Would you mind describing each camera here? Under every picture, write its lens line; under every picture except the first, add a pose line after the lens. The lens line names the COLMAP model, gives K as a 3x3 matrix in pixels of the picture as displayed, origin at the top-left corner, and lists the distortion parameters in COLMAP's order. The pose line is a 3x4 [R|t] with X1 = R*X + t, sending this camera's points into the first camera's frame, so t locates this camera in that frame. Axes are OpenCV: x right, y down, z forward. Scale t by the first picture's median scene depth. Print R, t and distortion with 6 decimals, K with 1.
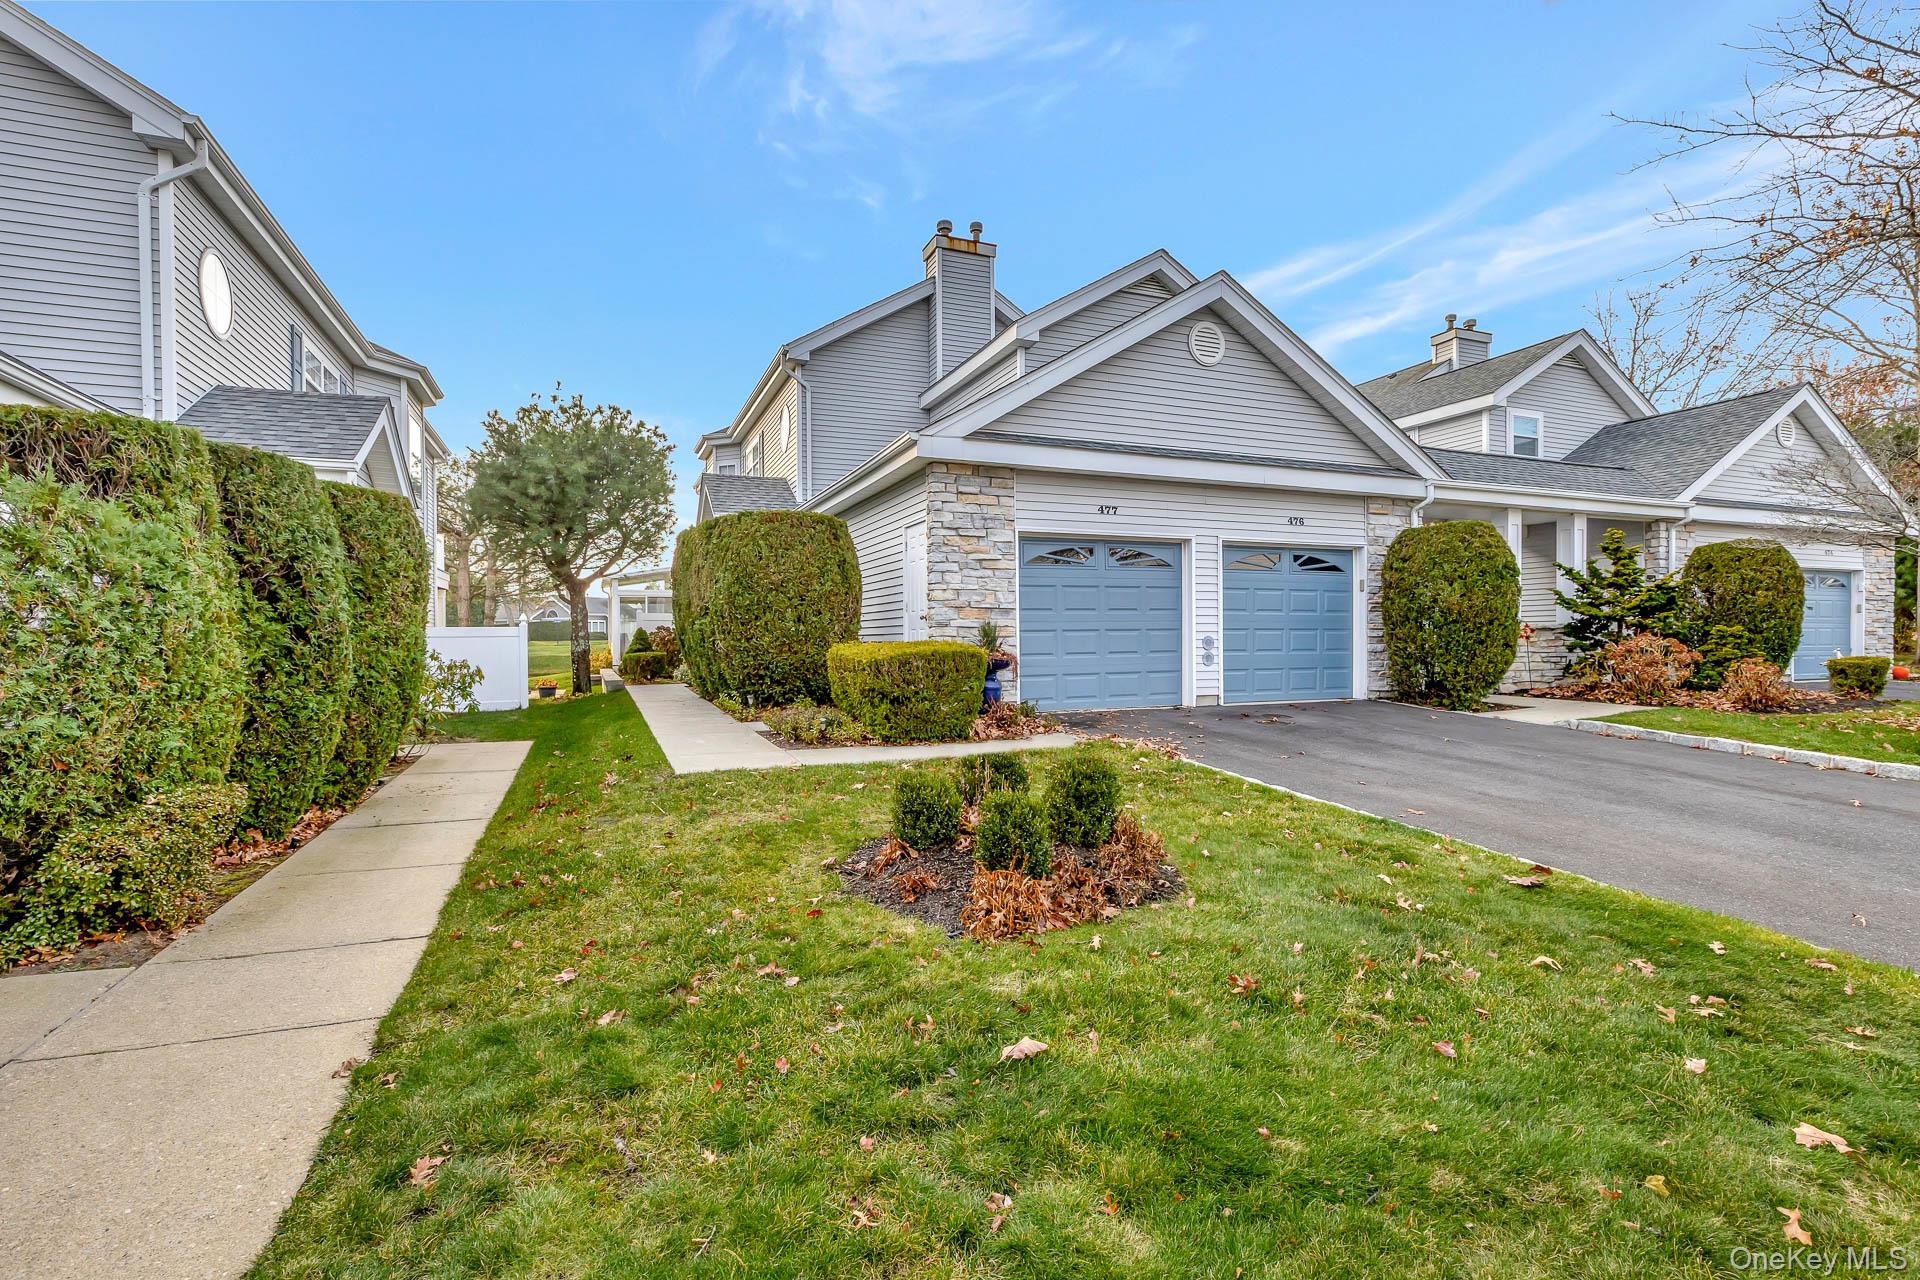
lens RADIAL K [[900.3, 0, 968.6], [0, 900.3, 652.6], [0, 0, 1]] dist [0.002759, -0.002672]
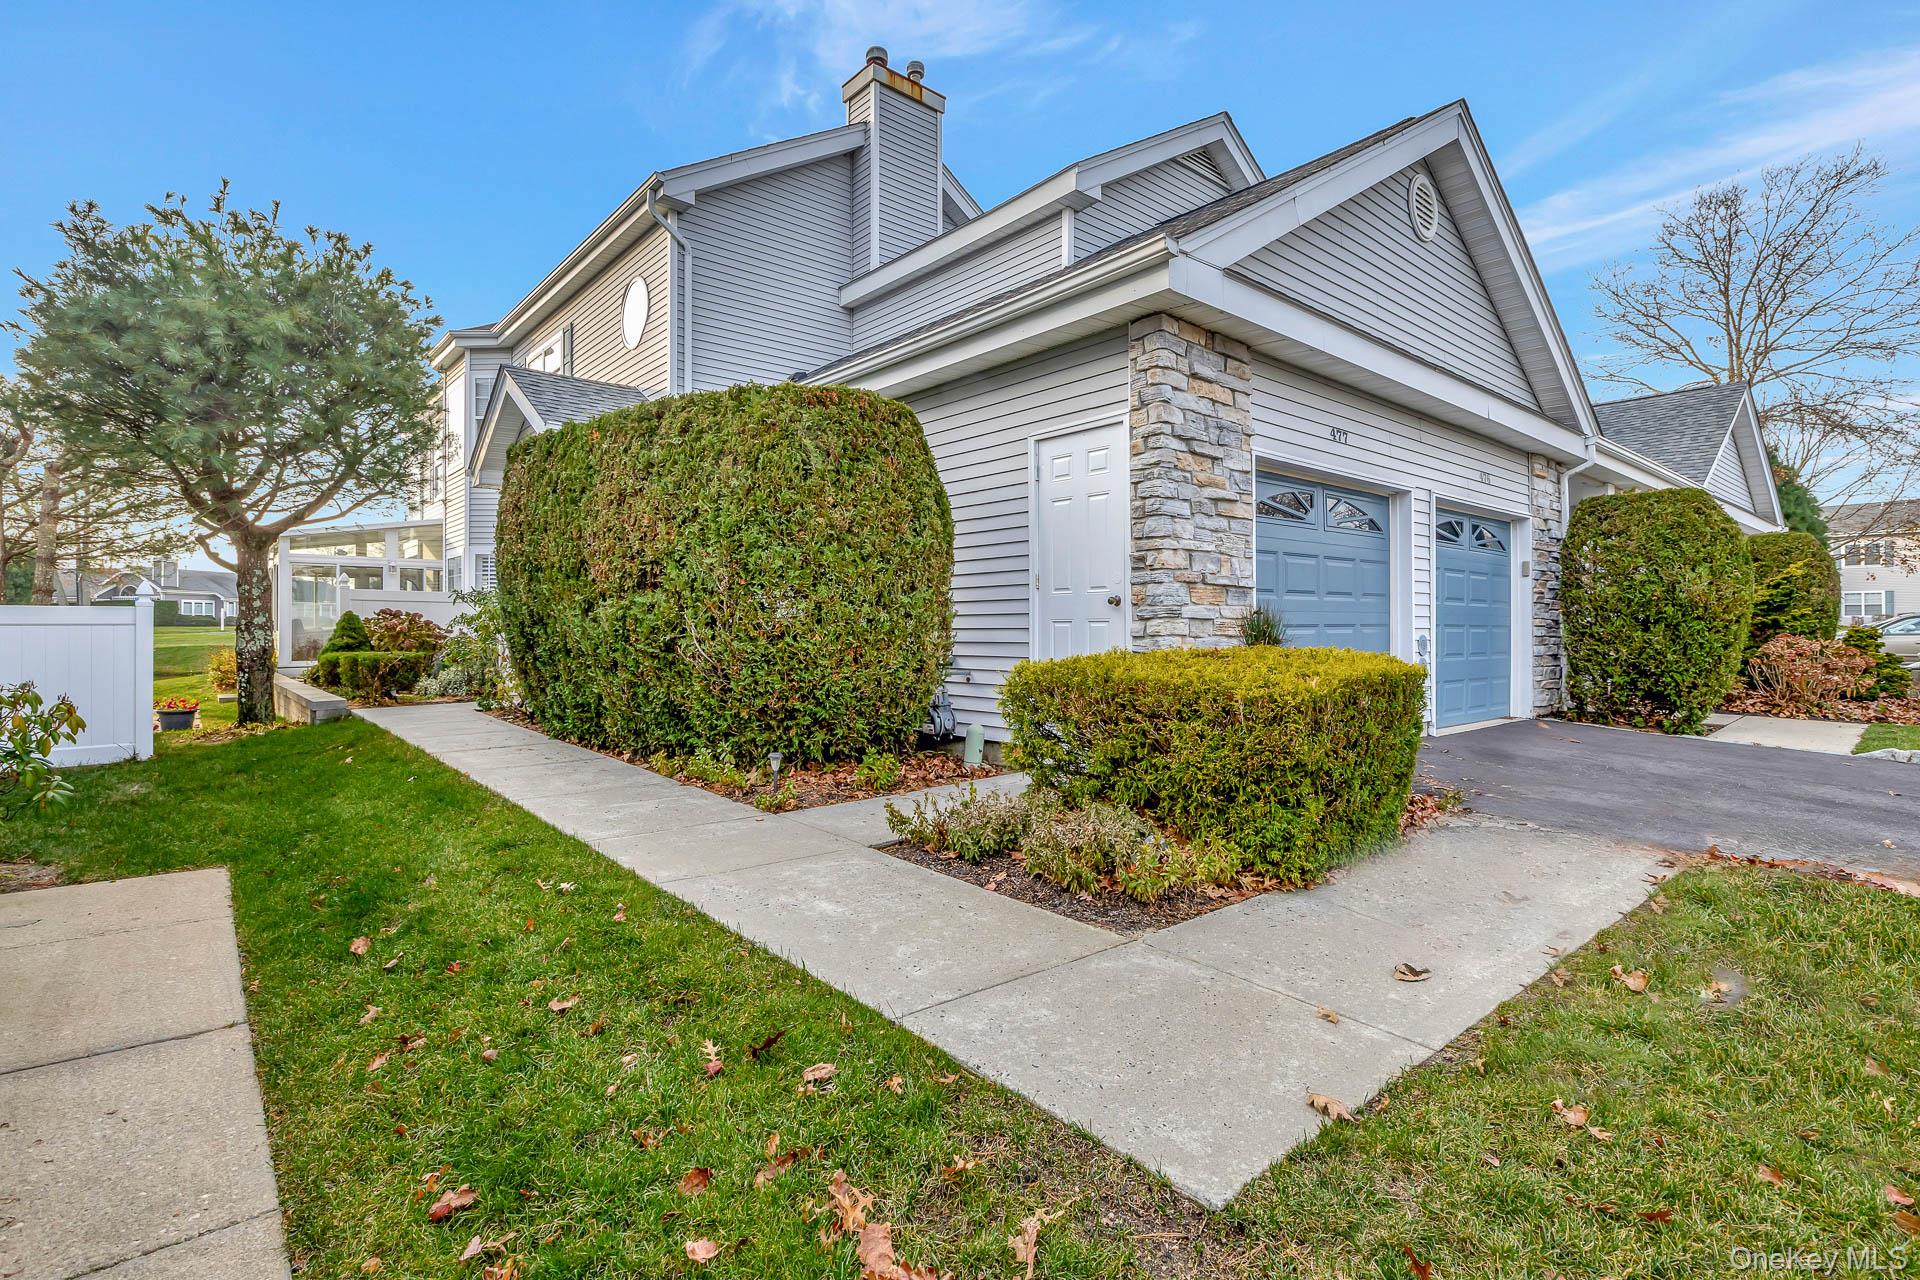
lens RADIAL K [[900.3, 0, 966.0], [0, 900.3, 625.1], [0, 0, 1]] dist [0.002759, -0.002672]
pose [[0.948288, 0.008382, 0.317299, -0.275464], [-0.002521, 0.999819, -0.018877, -0.012292], [-0.317400, 0.017101, 0.948138, 0.460265]]
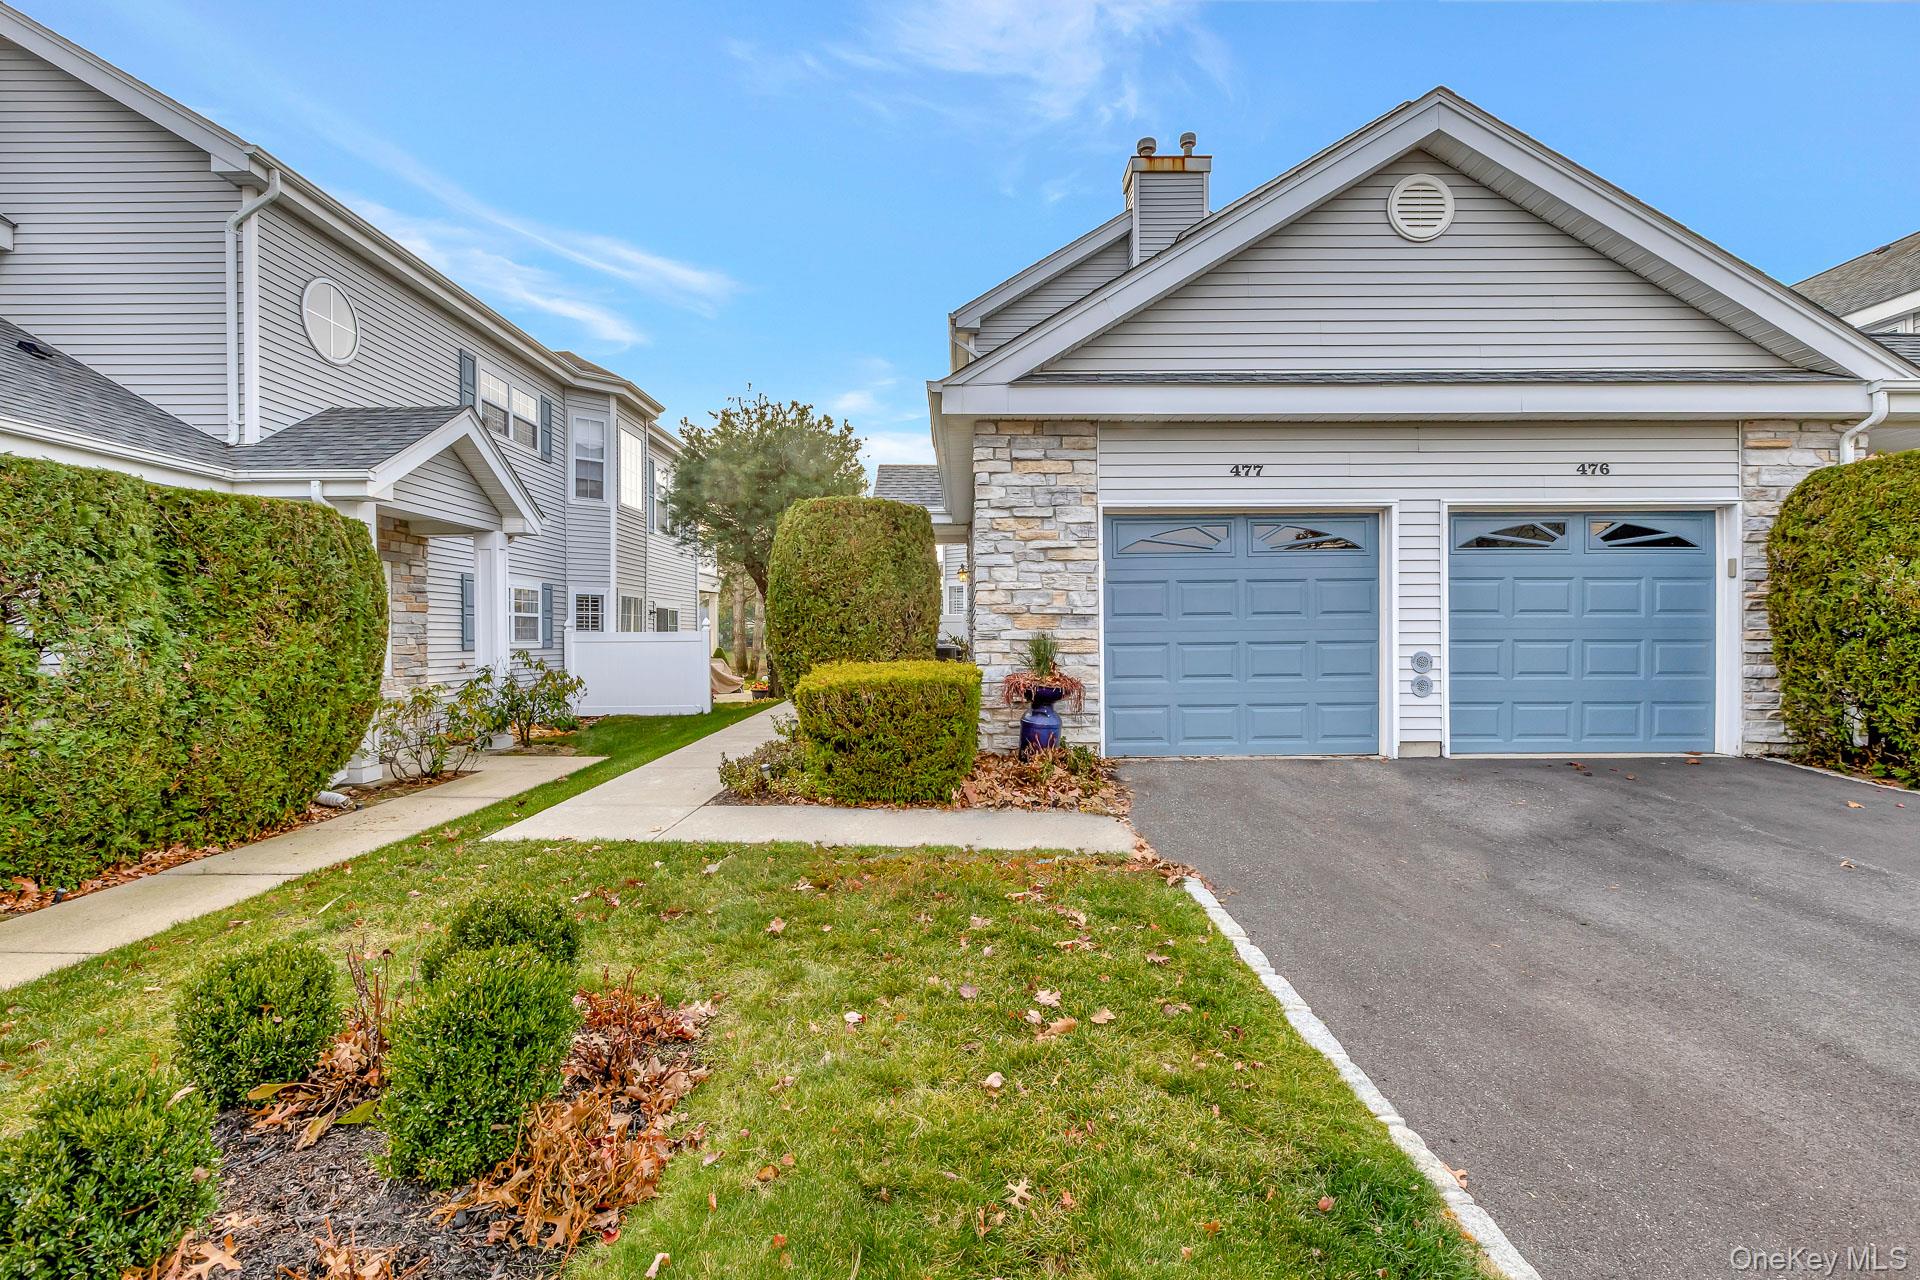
lens RADIAL K [[900.3, 0, 965.1], [0, 900.3, 645.2], [0, 0, 1]] dist [0.002759, -0.002672]
pose [[0.923510, 0.005513, -0.383534, 0.208455], [-0.006232, 0.999980, -0.000632, -0.020700], [0.383523, 0.002974, 0.923526, 0.261977]]
